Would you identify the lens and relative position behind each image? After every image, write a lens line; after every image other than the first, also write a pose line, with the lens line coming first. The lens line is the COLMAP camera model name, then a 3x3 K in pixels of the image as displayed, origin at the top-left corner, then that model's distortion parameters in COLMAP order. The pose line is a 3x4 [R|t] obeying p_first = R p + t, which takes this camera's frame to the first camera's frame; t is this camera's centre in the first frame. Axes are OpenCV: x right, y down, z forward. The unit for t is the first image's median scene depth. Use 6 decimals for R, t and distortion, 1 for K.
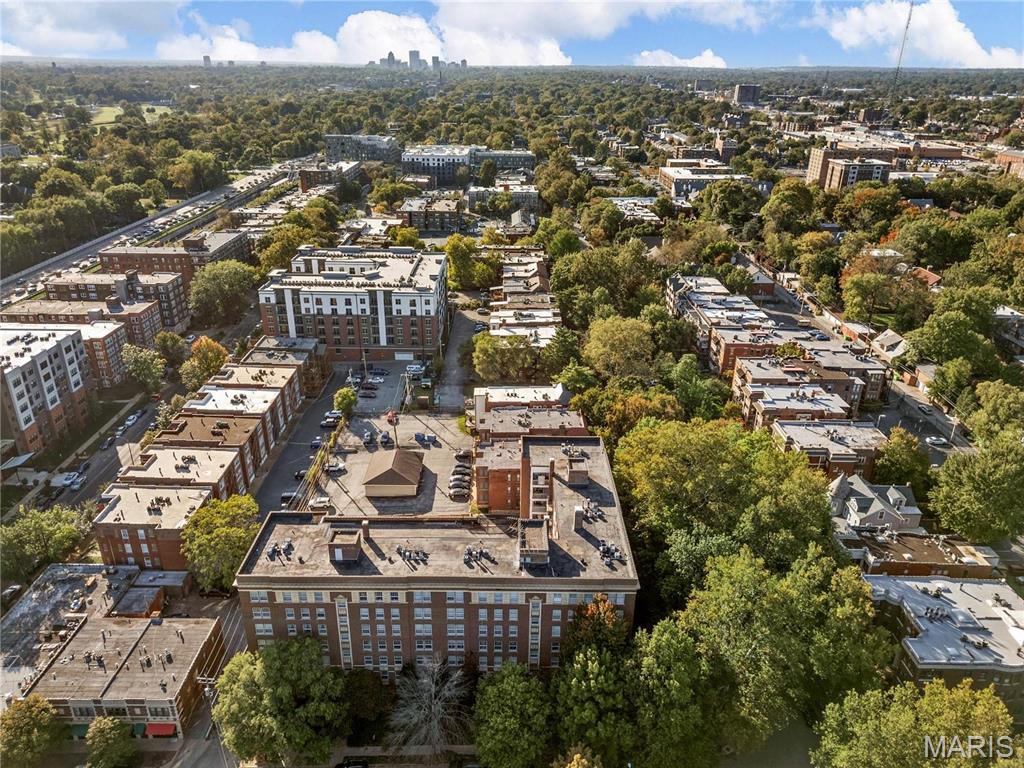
lens RADIAL K [[718.5, 0, 512.0], [0, 718.5, 384.0], [0, 0, 1]] dist [0.073133, -0.065791]
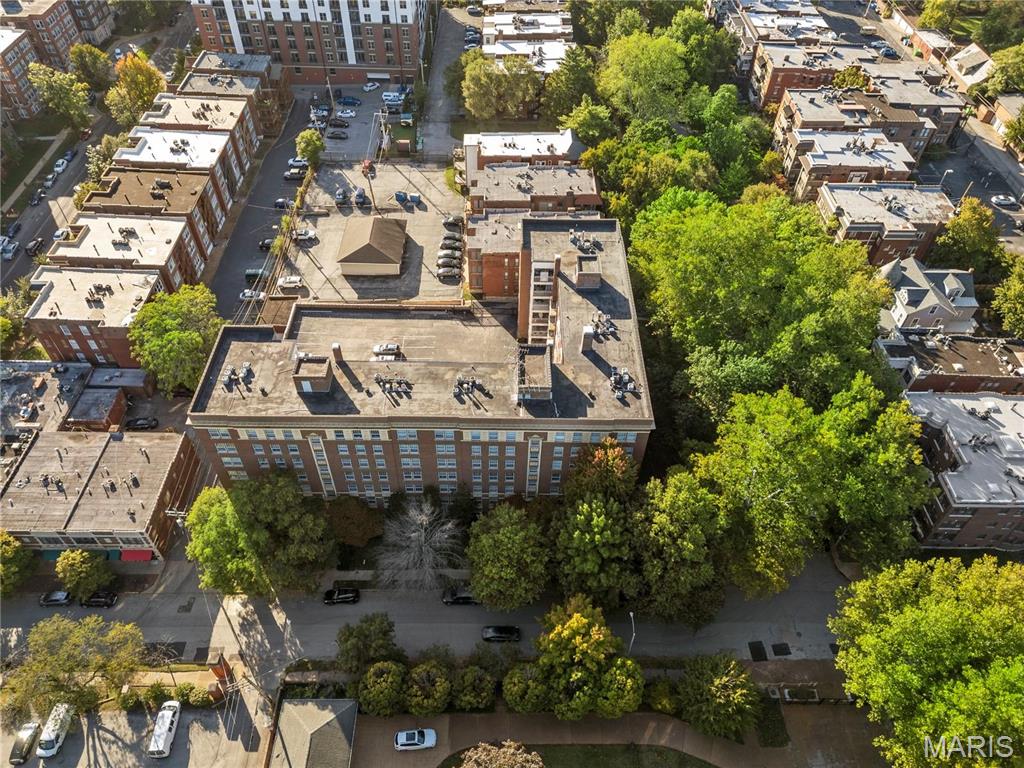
lens RADIAL K [[718.5, 0, 512.0], [0, 718.5, 384.0], [0, 0, 1]] dist [0.073133, -0.065791]
pose [[0.999979, 0.004568, 0.004612, -0.000427], [-0.006024, 0.917718, 0.397187, -0.080483], [-0.002418, -0.397206, 0.917726, 0.160536]]
